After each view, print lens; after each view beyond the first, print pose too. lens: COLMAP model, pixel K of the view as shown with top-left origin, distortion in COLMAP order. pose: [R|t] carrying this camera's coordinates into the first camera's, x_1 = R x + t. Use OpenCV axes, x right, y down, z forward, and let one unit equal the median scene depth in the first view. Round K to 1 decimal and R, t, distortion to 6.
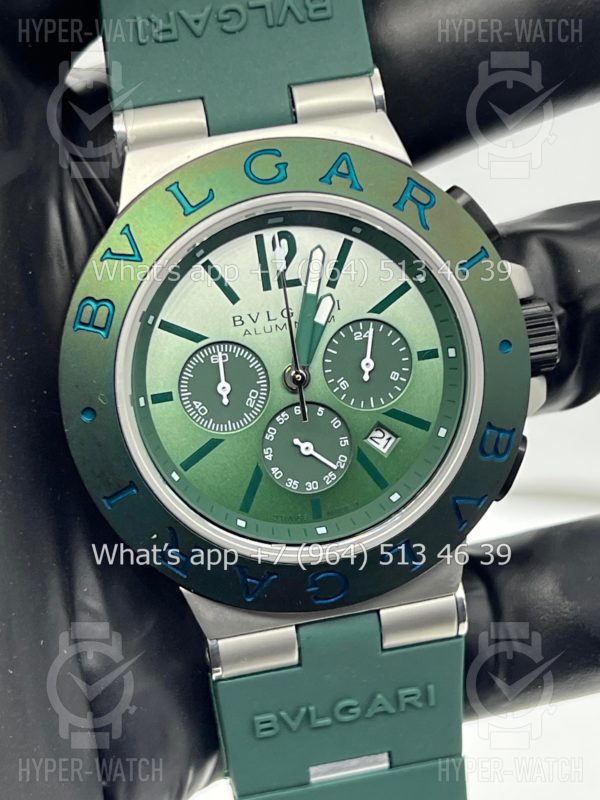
lens RADIAL K [[1868.6, 0, 301.0], [0, 1868.6, 396.5], [0, 0, 1]] dist [0.163662, 0.000000]
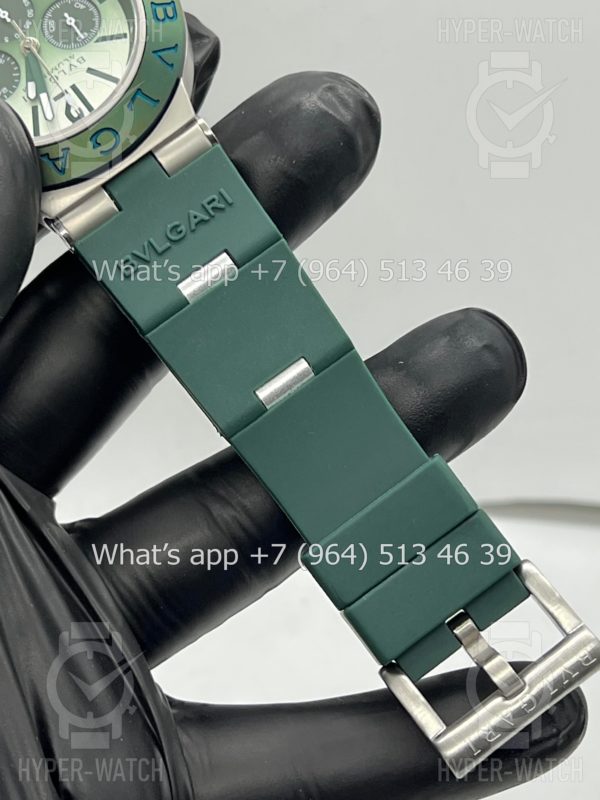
lens RADIAL K [[1868.6, 0, 300.3], [0, 1868.6, 400.6], [0, 0, 1]] dist [0.163662, 0.000000]
pose [[-0.889390, 0.423258, -0.172739, 0.184594], [-0.455685, -0.851033, 0.260946, -0.740452], [-0.036559, 0.310797, 0.949773, -0.348221]]
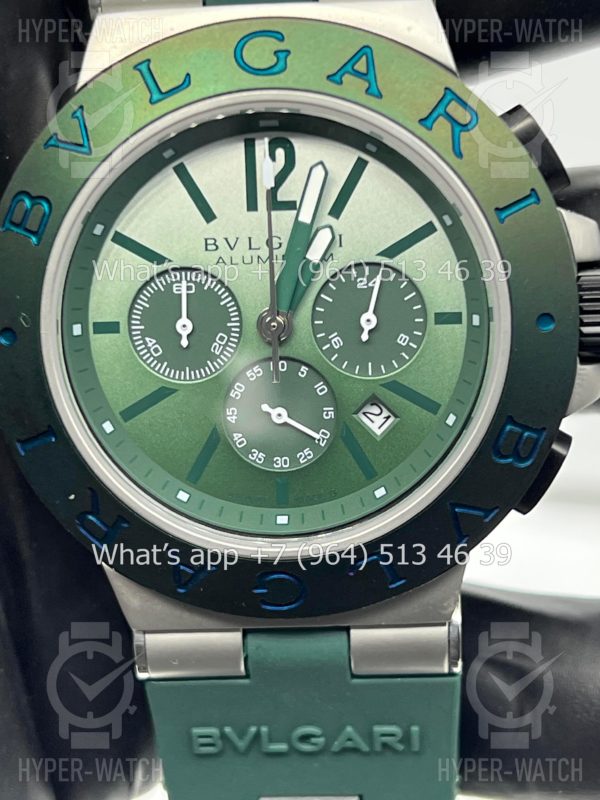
lens RADIAL K [[1868.6, 0, 298.4], [0, 1868.6, 396.4], [0, 0, 1]] dist [0.163662, 0.000000]
pose [[0.973957, 0.141682, -0.177014, 0.151438], [-0.131146, 0.988894, 0.069923, -0.036957], [0.184955, -0.044887, 0.981721, 0.223301]]
